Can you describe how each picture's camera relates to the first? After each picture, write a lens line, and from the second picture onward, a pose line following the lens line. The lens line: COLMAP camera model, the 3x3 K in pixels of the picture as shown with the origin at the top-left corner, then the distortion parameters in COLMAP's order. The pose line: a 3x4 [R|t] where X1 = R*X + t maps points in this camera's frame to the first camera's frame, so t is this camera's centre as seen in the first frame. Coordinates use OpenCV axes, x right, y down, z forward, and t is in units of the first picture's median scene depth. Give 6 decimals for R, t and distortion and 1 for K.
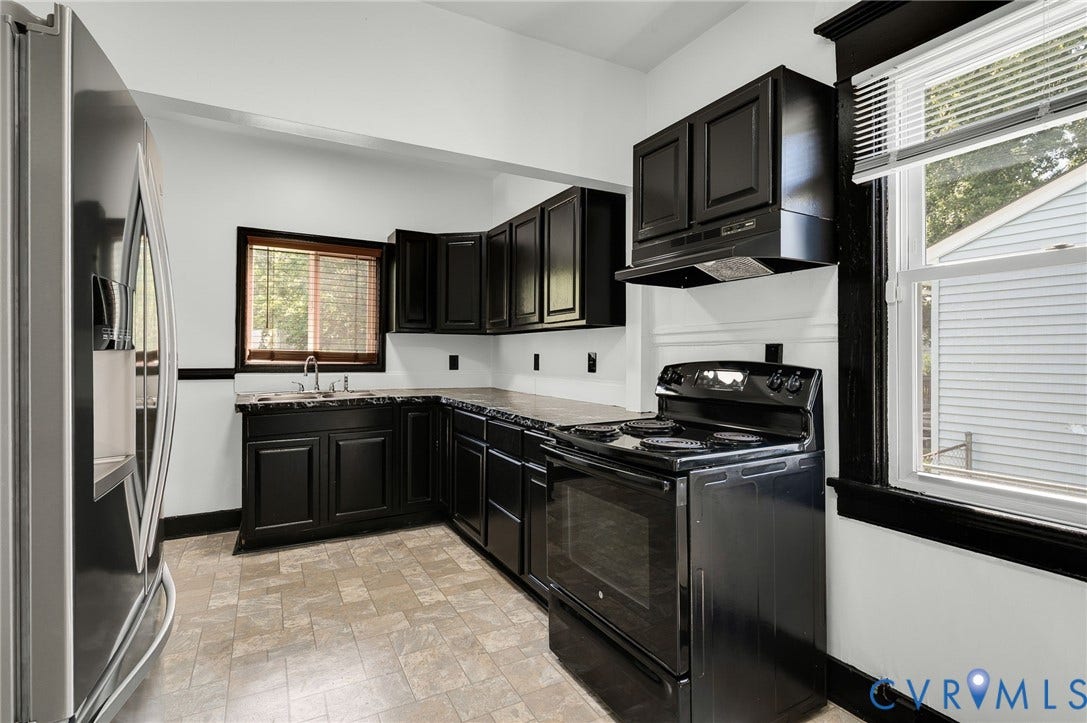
lens RADIAL K [[523.5, 0, 554.9], [0, 523.5, 357.7], [0, 0, 1]] dist [-0.001927, -0.000277]
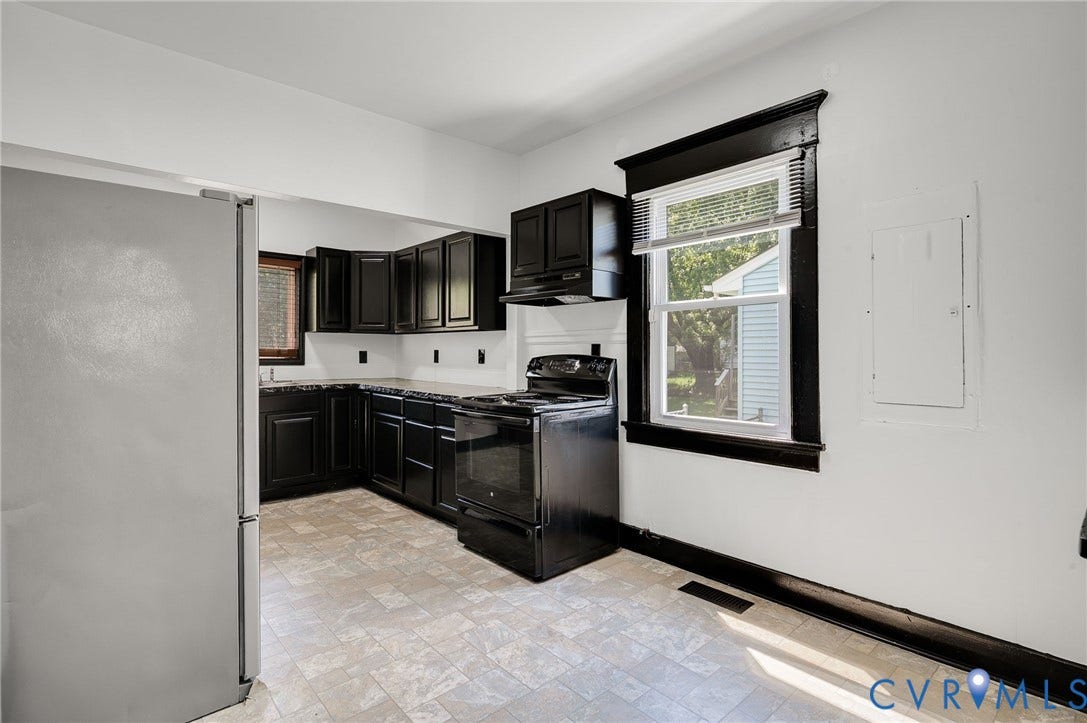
lens RADIAL K [[529.1, 0, 547.5], [0, 529.1, 362.7], [0, 0, 1]] dist [0.000717, -0.000017]
pose [[0.977610, -0.004999, 0.210365, -0.064700], [0.001262, 0.999839, 0.017895, 0.001804], [-0.210421, -0.017229, 0.977459, -0.481265]]
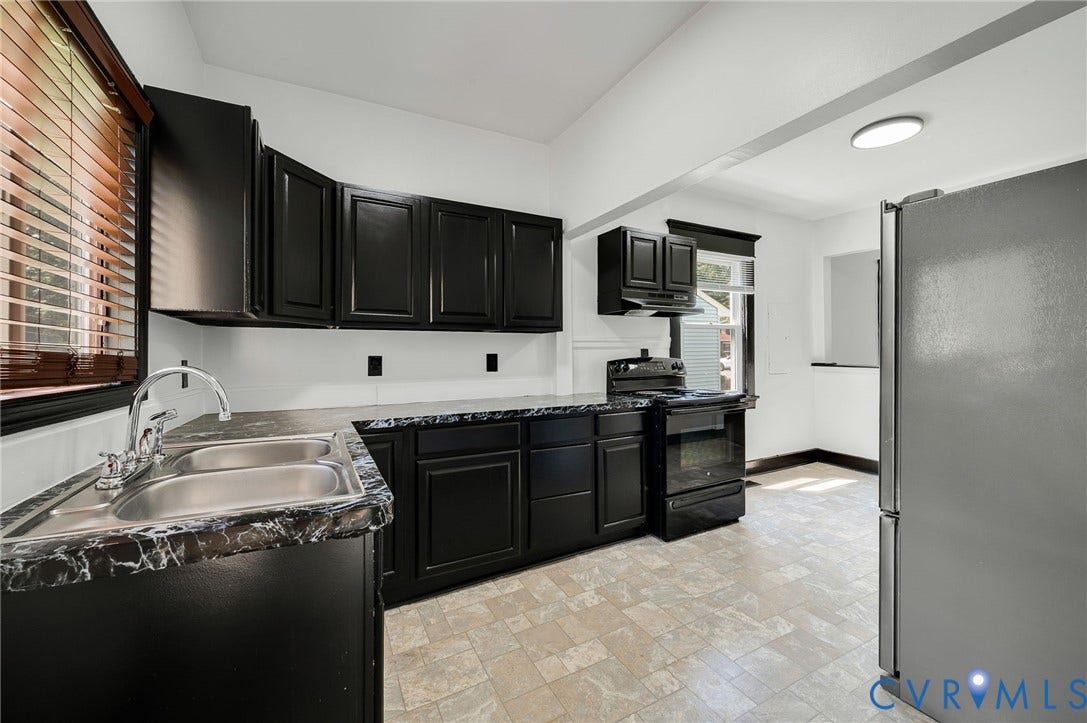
lens RADIAL K [[449.8, 0, 543.5], [0, 449.8, 361.5], [0, 0, 1]] dist [0.000601, -0.000019]
pose [[0.009979, -0.018812, 0.999773, -1.147460], [0.012873, 0.999743, 0.018683, -0.011900], [-0.999867, 0.012683, 0.010219, 1.133359]]
